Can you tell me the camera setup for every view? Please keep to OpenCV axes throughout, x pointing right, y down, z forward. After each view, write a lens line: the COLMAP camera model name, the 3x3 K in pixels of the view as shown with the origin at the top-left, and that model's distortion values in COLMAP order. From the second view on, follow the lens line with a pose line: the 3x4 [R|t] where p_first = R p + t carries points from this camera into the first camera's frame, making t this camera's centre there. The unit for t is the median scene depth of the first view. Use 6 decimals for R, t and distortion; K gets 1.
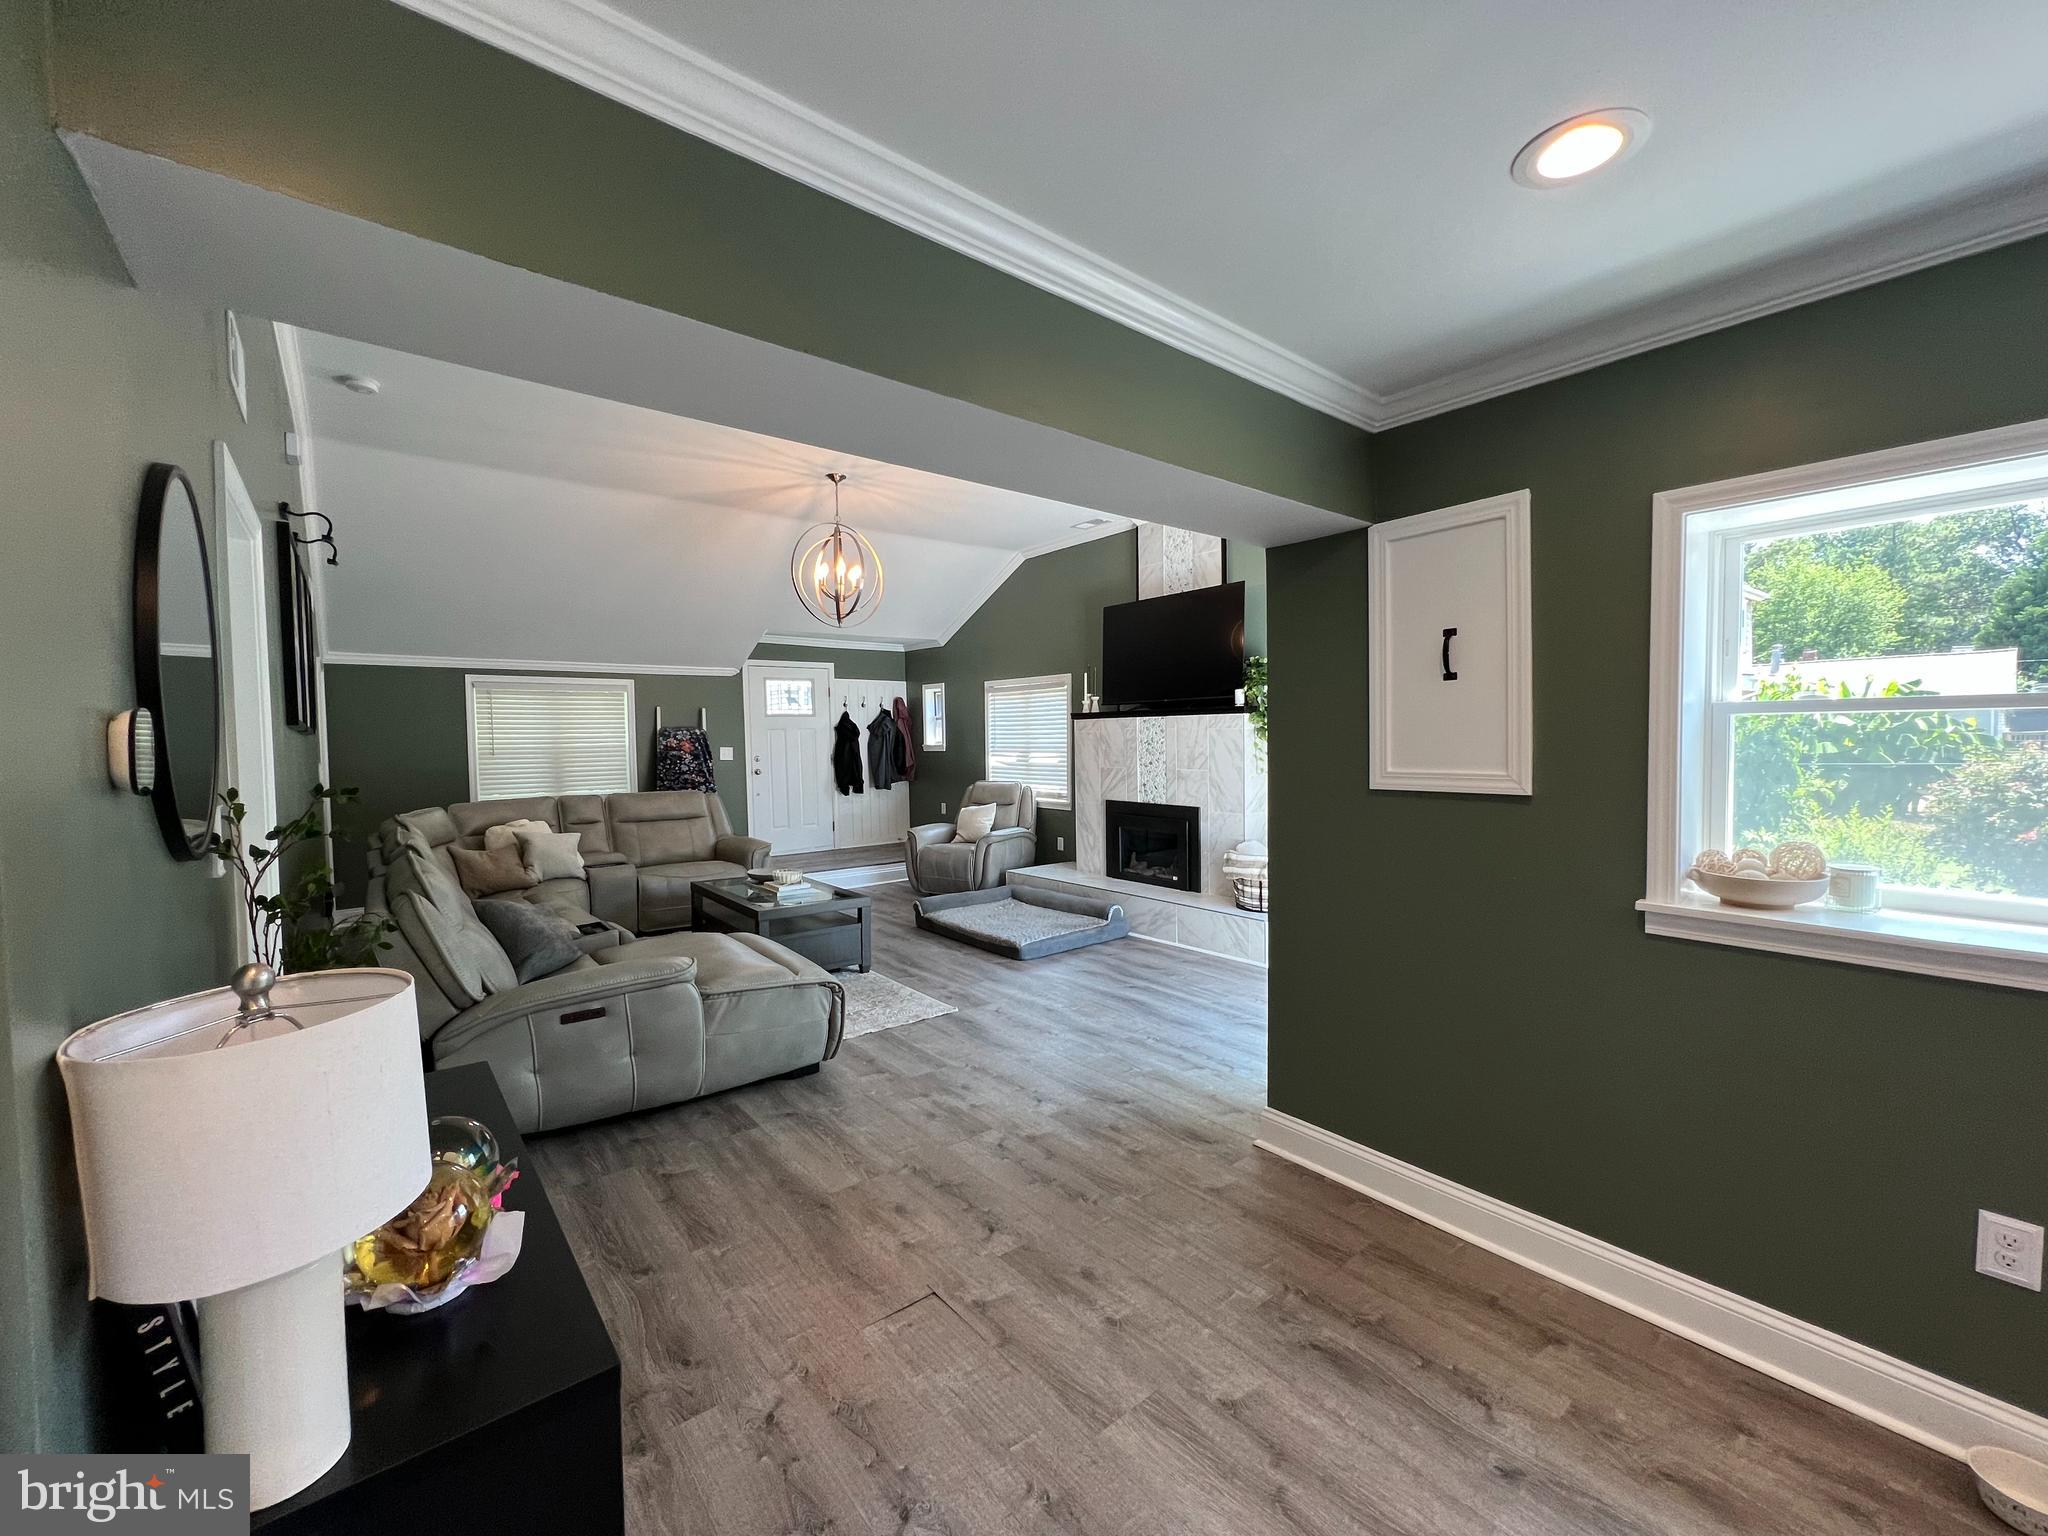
lens RADIAL K [[820.5, 0, 1030.3], [0, 820.5, 755.6], [0, 0, 1]] dist [-0.002746, 0.000545]
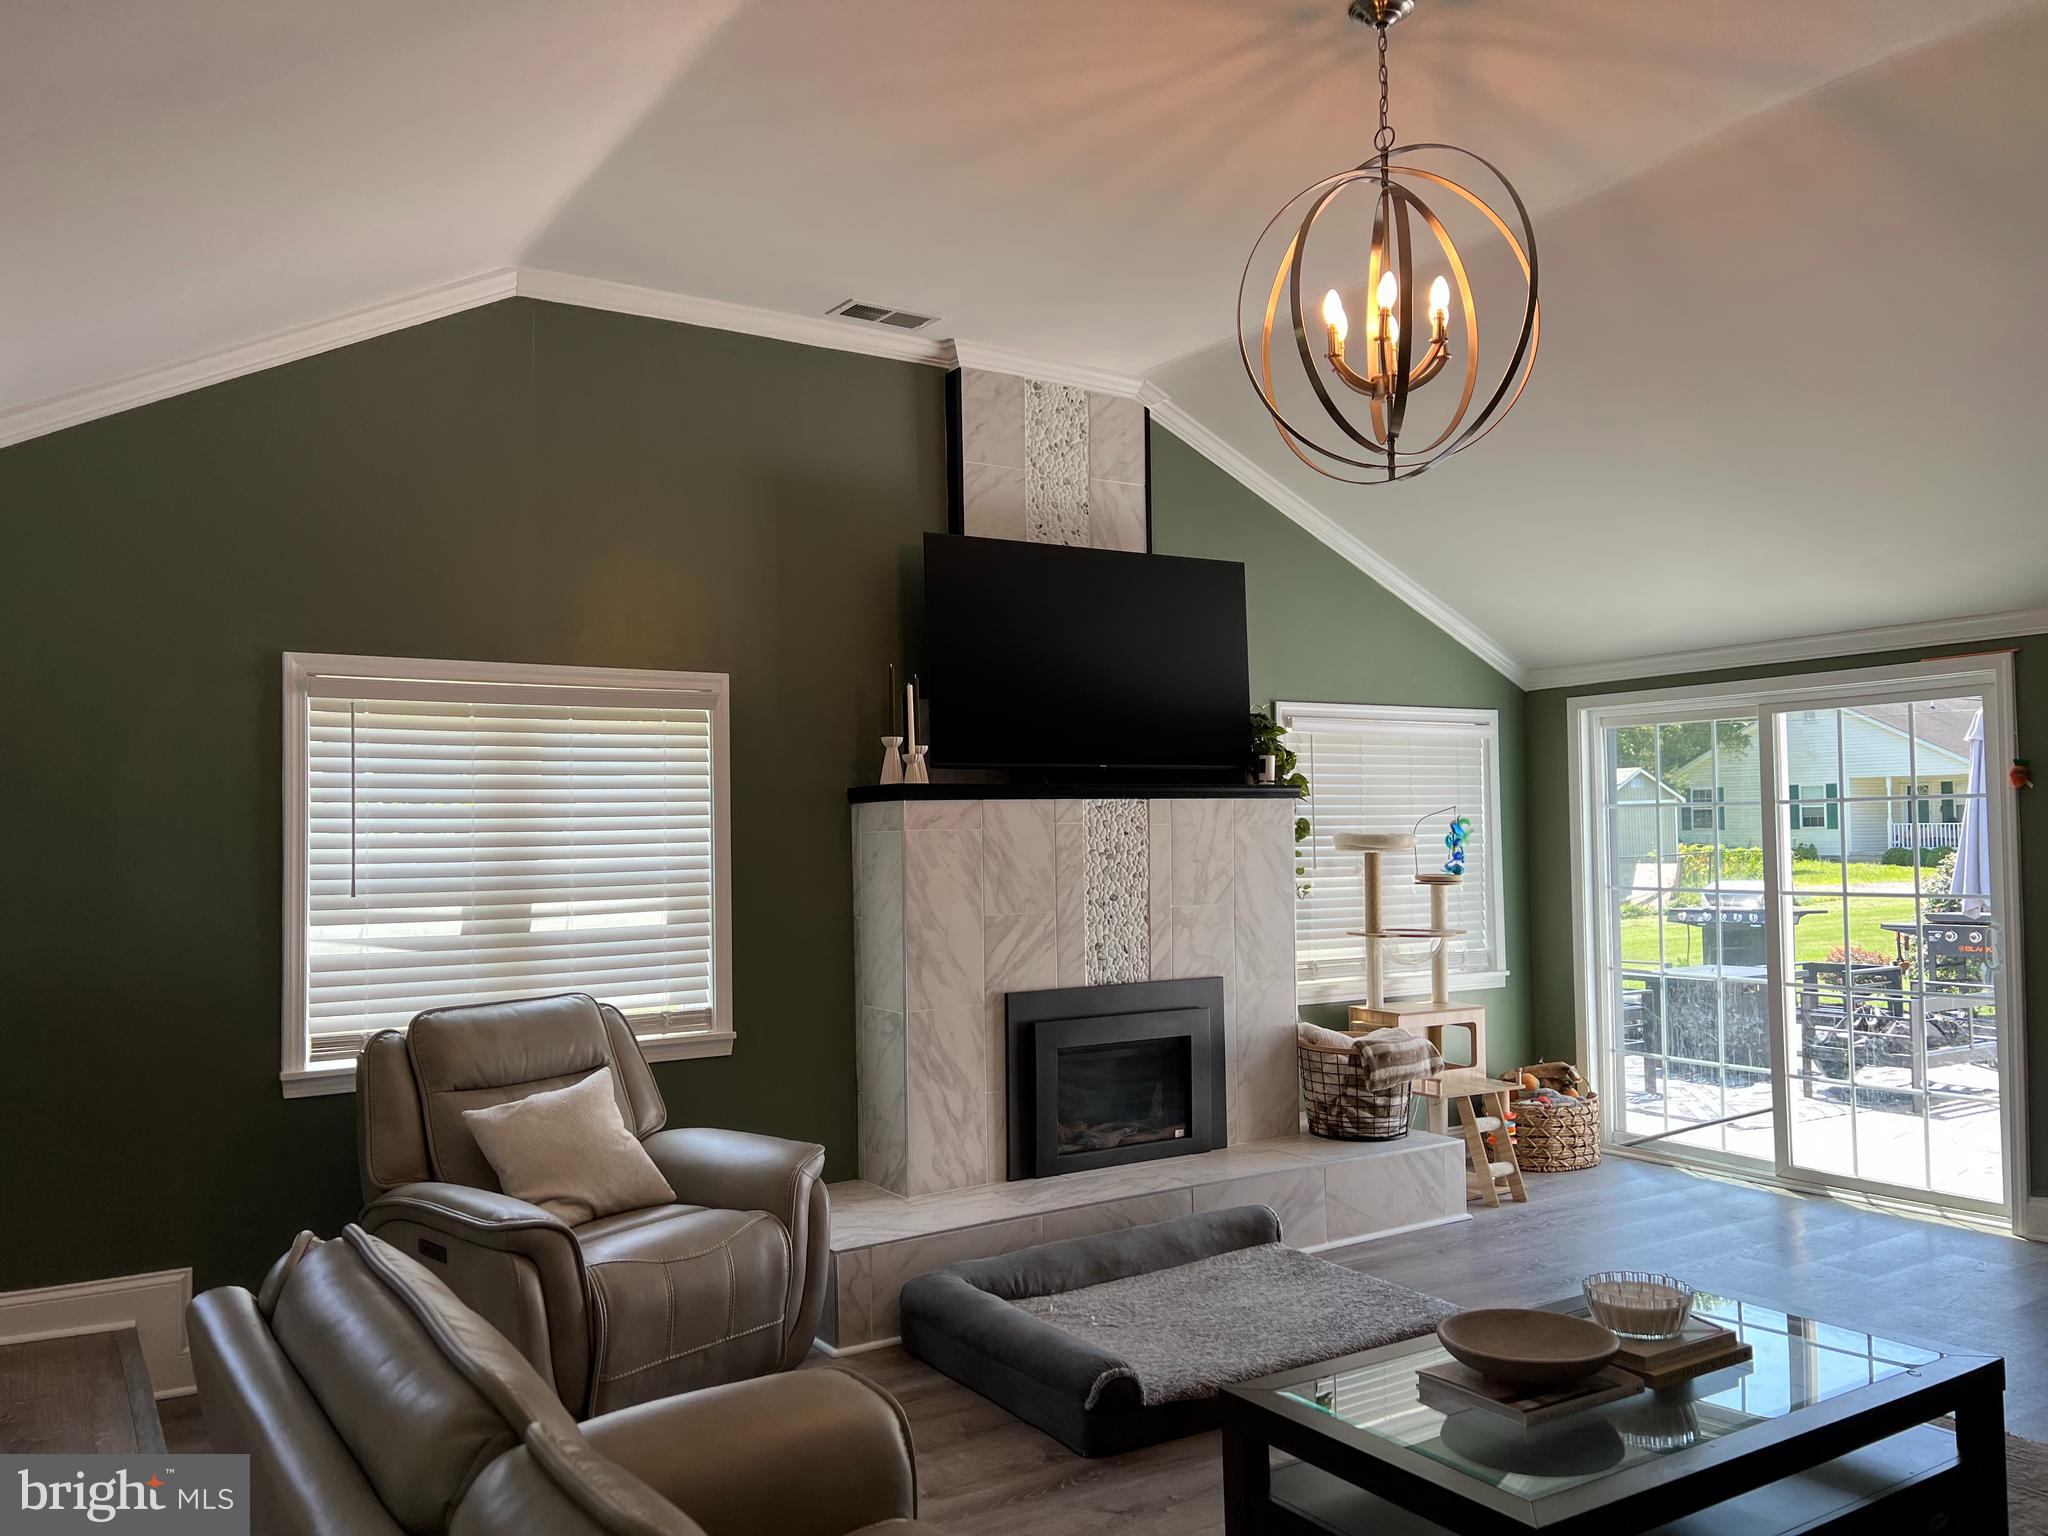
lens RADIAL K [[1532.2, 0, 1019.2], [0, 1532.2, 782.0], [0, 0, 1]] dist [0.038344, -0.000270]
pose [[0.091807, 0.046807, 0.994676, -0.698028], [0.043789, 0.997739, -0.050993, -0.013780], [-0.994814, 0.048238, 0.089550, 0.922818]]
